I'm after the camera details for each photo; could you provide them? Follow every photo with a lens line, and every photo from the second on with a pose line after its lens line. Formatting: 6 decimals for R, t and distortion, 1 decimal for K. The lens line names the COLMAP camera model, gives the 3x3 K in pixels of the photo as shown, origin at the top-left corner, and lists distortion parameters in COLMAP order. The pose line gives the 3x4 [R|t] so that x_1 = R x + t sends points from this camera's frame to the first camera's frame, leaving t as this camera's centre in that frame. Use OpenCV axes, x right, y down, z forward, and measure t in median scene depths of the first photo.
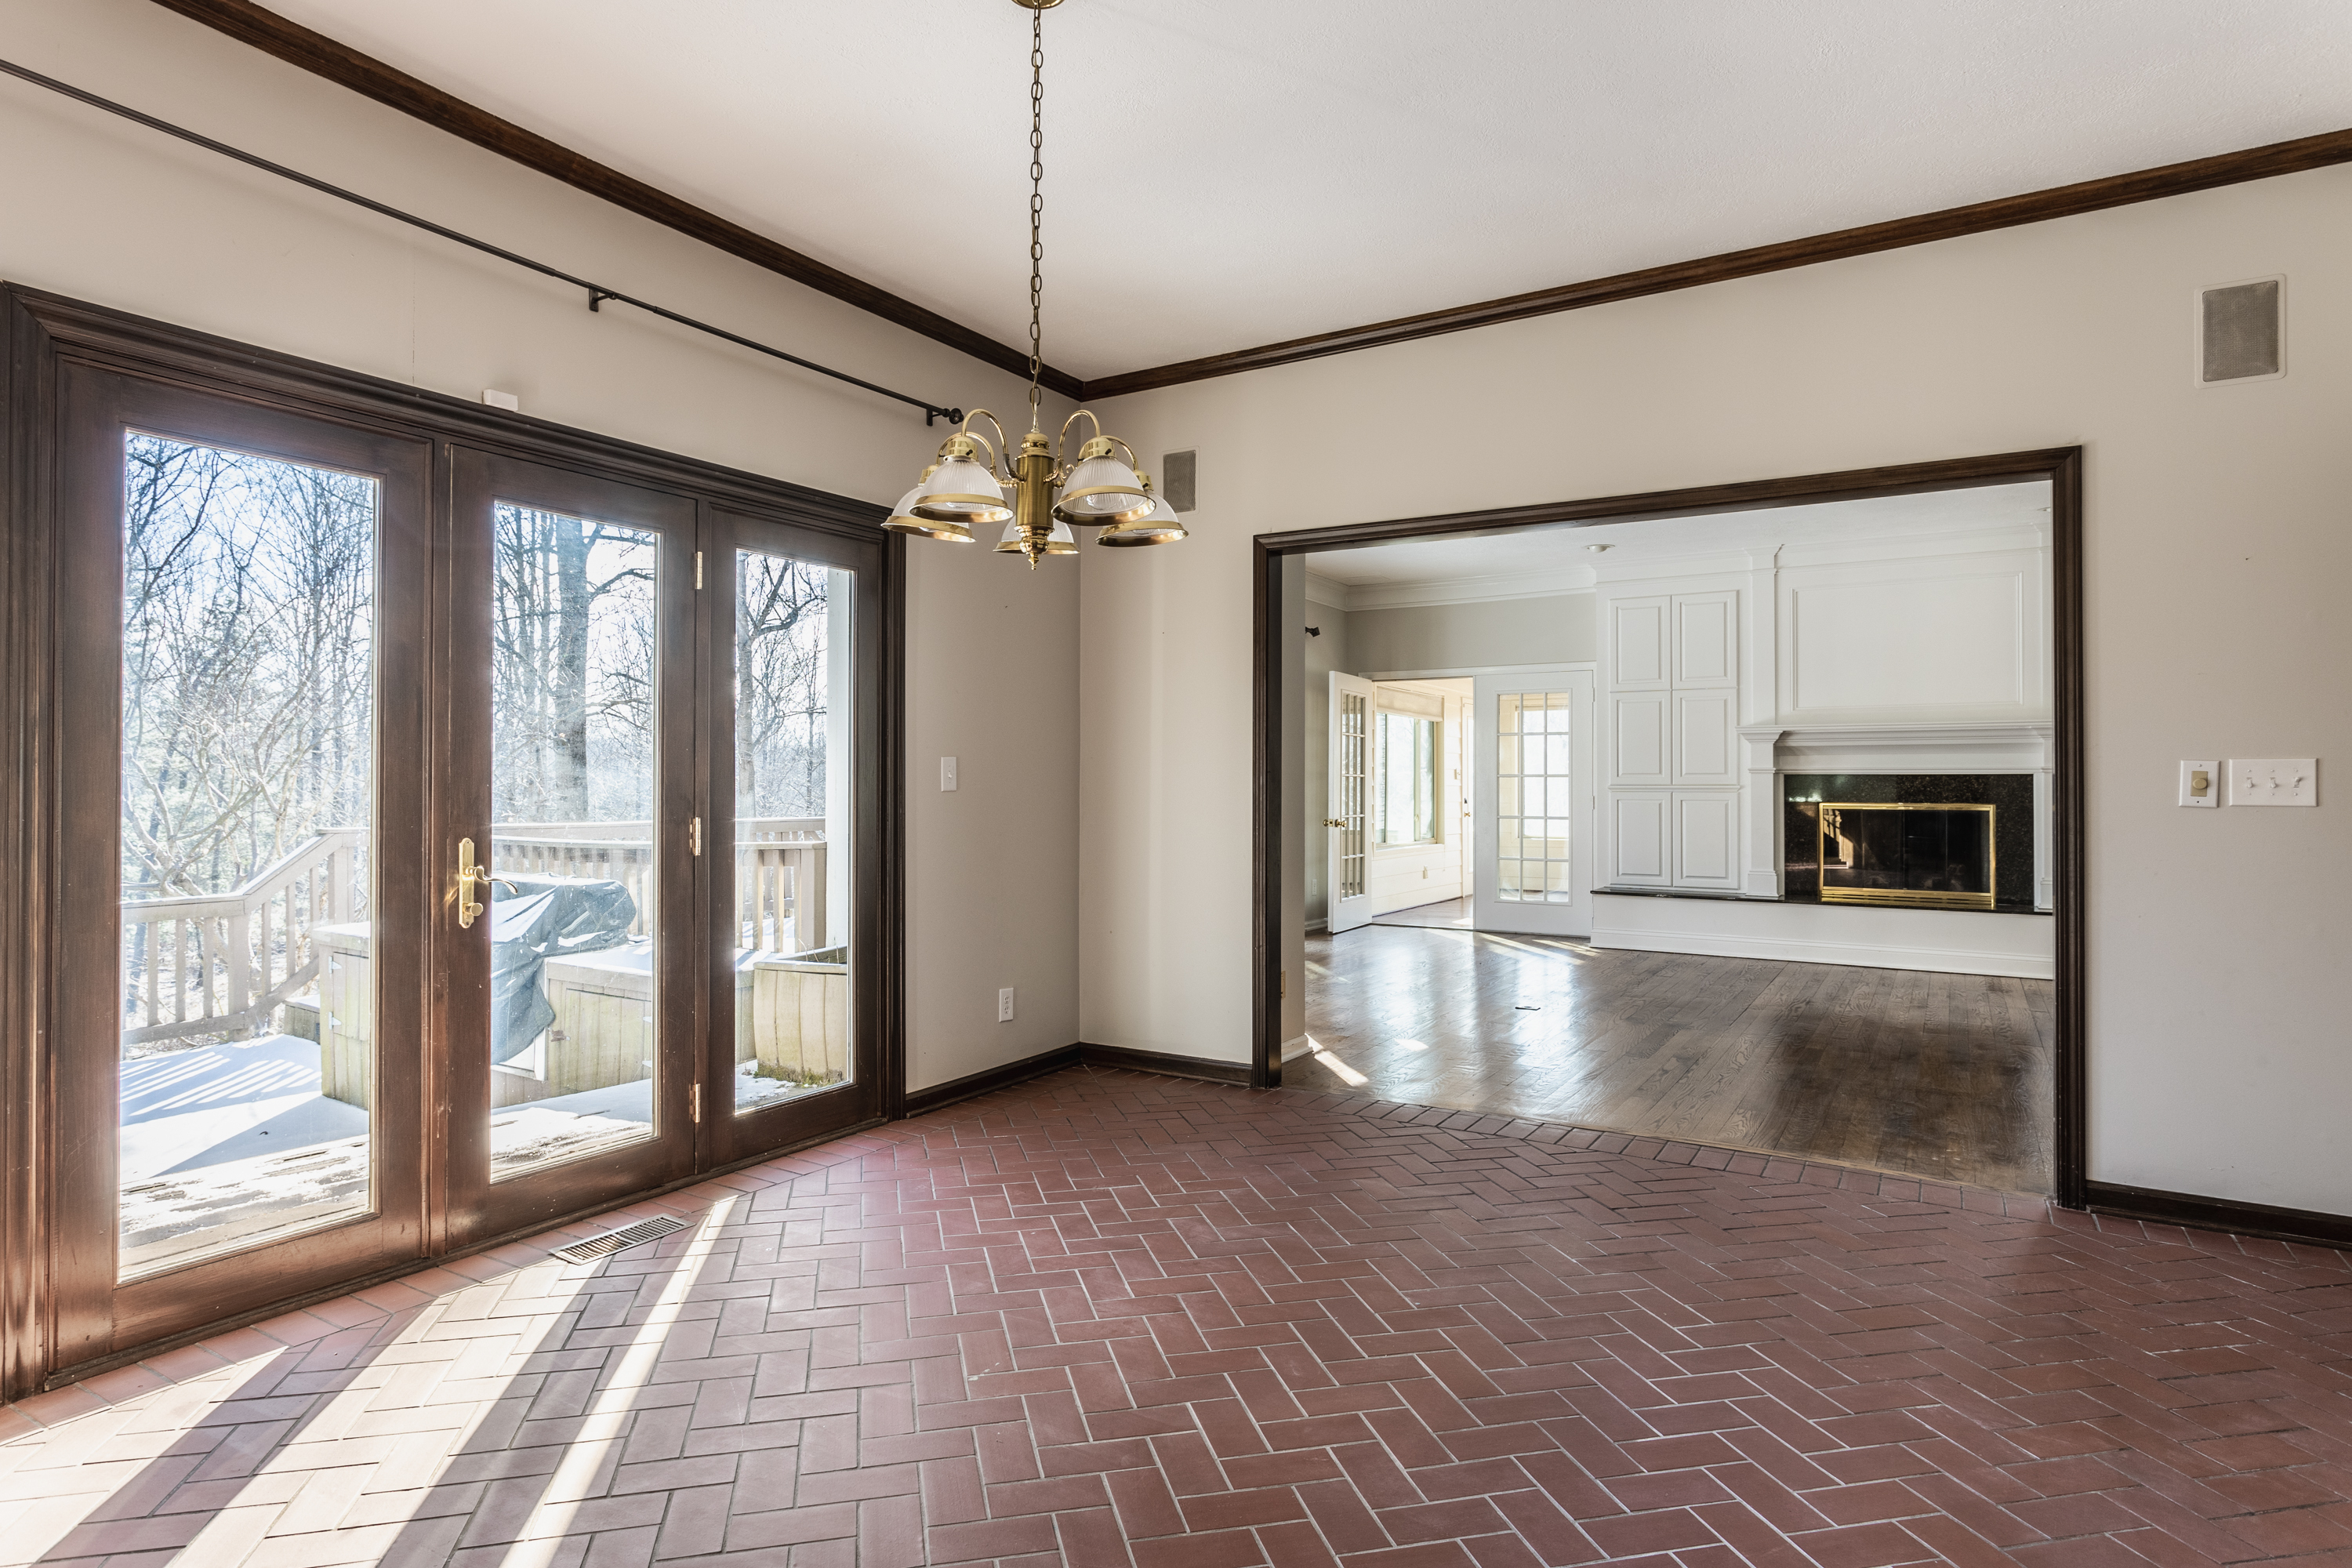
lens RADIAL K [[1244.1, 0, 1173.4], [0, 1244.1, 779.7], [0, 0, 1]] dist [-0.002251, -0.000661]
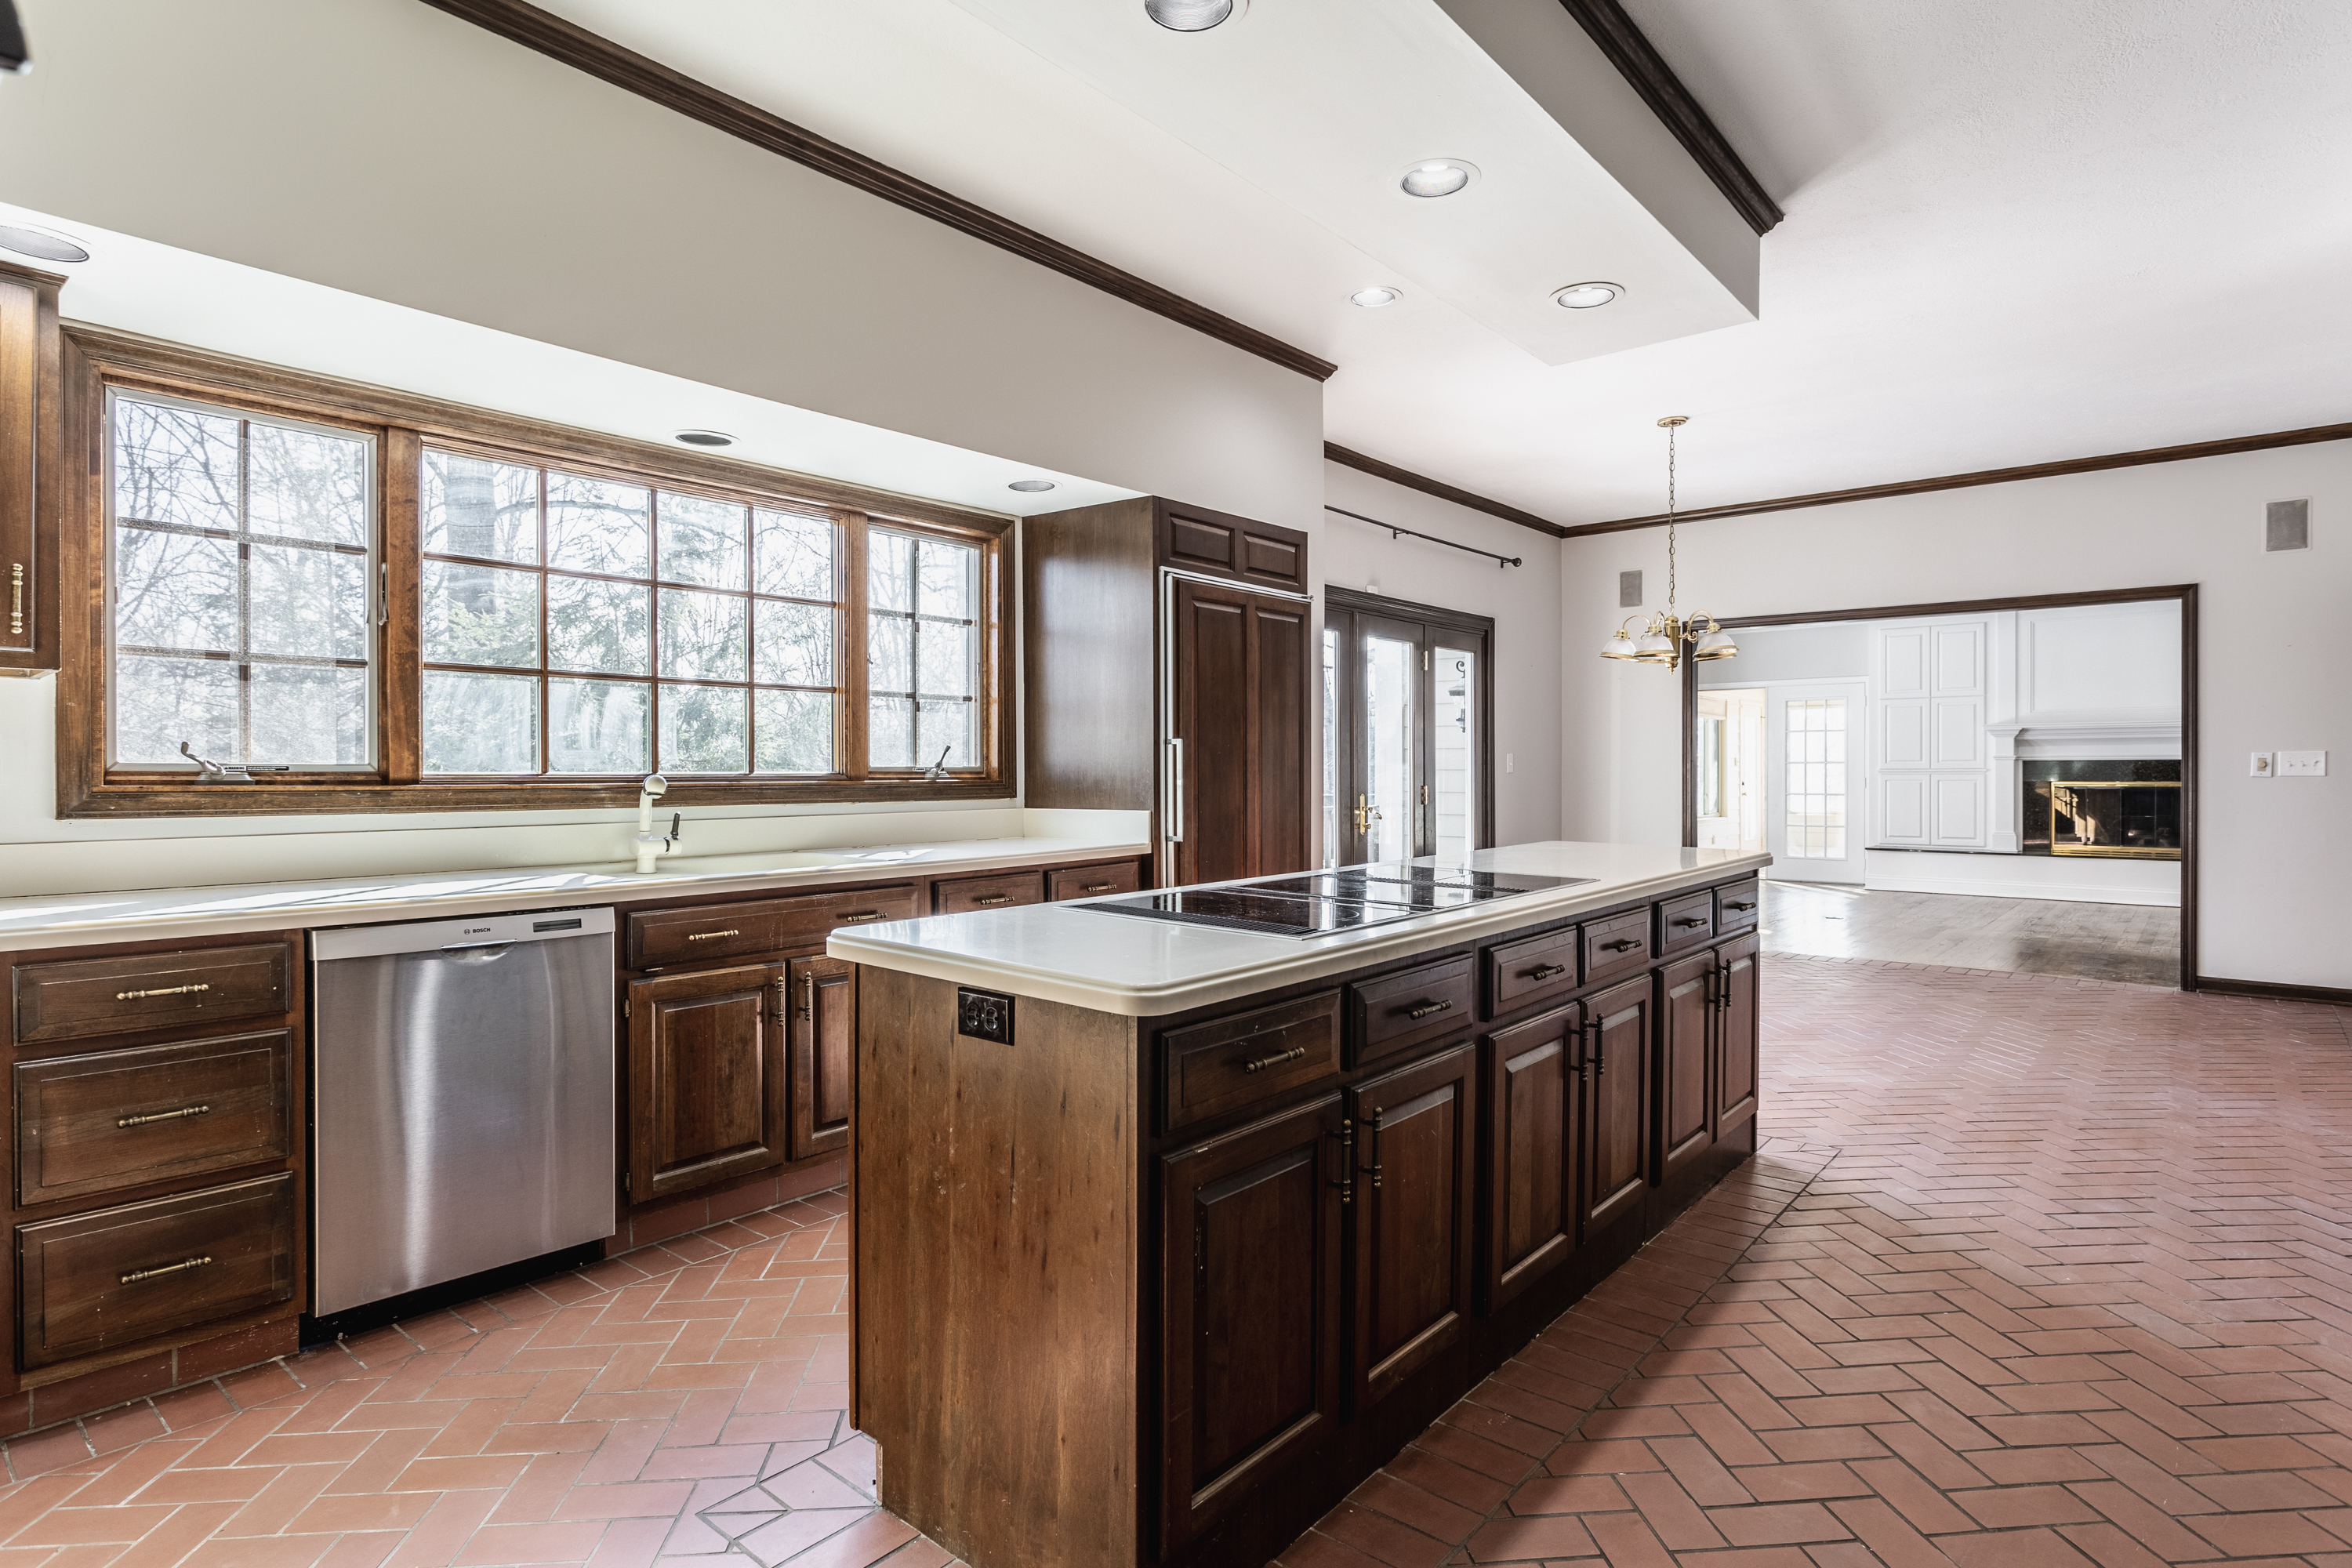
lens RADIAL K [[1231.8, 0, 1176.0], [0, 1231.8, 784.0], [0, 0, 1]] dist [0.001098, 0.000212]
pose [[0.989494, -0.002906, -0.144542, -0.261297], [0.004620, 0.999923, 0.011525, 0.001882], [0.144498, -0.012072, 0.989432, -0.531236]]
